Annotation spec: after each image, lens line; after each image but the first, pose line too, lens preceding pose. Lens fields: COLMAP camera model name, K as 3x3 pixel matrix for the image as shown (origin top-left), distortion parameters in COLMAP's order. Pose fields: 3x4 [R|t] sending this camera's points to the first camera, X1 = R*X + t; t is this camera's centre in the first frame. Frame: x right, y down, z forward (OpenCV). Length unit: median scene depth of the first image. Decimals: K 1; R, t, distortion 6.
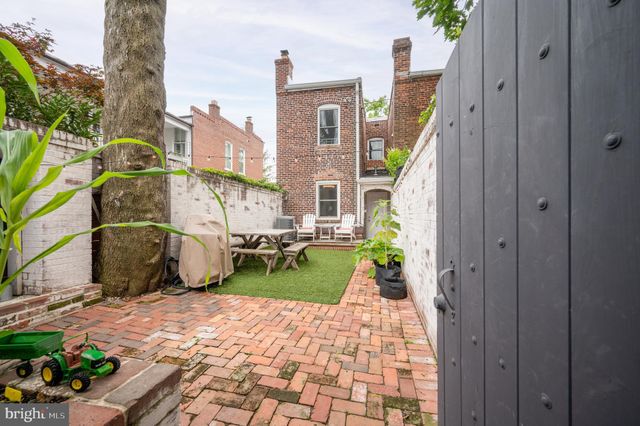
lens RADIAL K [[299.8, 0, 321.0], [0, 299.8, 217.1], [0, 0, 1]] dist [-0.000038, 0.000071]
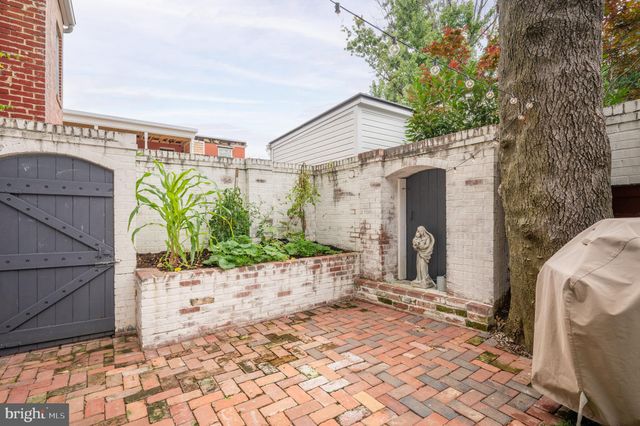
lens RADIAL K [[299.8, 0, 321.0], [0, 299.8, 217.1], [0, 0, 1]] dist [-0.000038, 0.000071]
pose [[-0.674461, 0.003509, -0.738302, 0.159245], [0.001117, 0.999992, 0.003731, -0.020672], [0.738310, 0.001692, -0.674460, 1.508006]]
